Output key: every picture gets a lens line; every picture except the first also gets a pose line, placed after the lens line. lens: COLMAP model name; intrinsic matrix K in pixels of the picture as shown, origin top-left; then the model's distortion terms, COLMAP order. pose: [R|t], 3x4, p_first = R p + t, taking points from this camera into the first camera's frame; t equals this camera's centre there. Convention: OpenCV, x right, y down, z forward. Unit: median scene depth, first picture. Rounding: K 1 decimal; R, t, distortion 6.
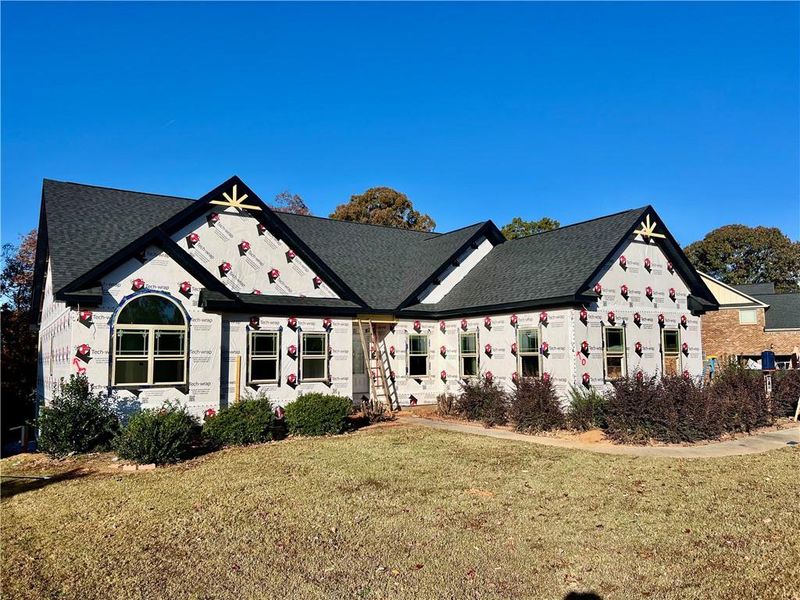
lens RADIAL K [[597.6, 0, 400.0], [0, 597.6, 300.0], [0, 0, 1]] dist [0.077426, -0.093761]
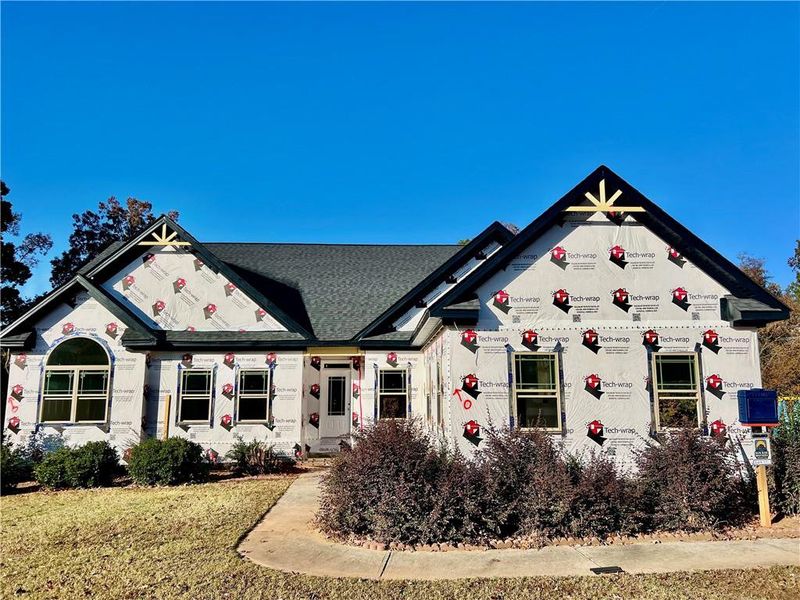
lens RADIAL K [[597.6, 0, 400.0], [0, 597.6, 300.0], [0, 0, 1]] dist [0.077426, -0.093761]
pose [[0.859754, -0.076913, -0.504884, 0.555458], [0.046570, 0.996283, -0.072469, 0.026967], [0.508581, 0.038793, 0.860140, 0.332791]]
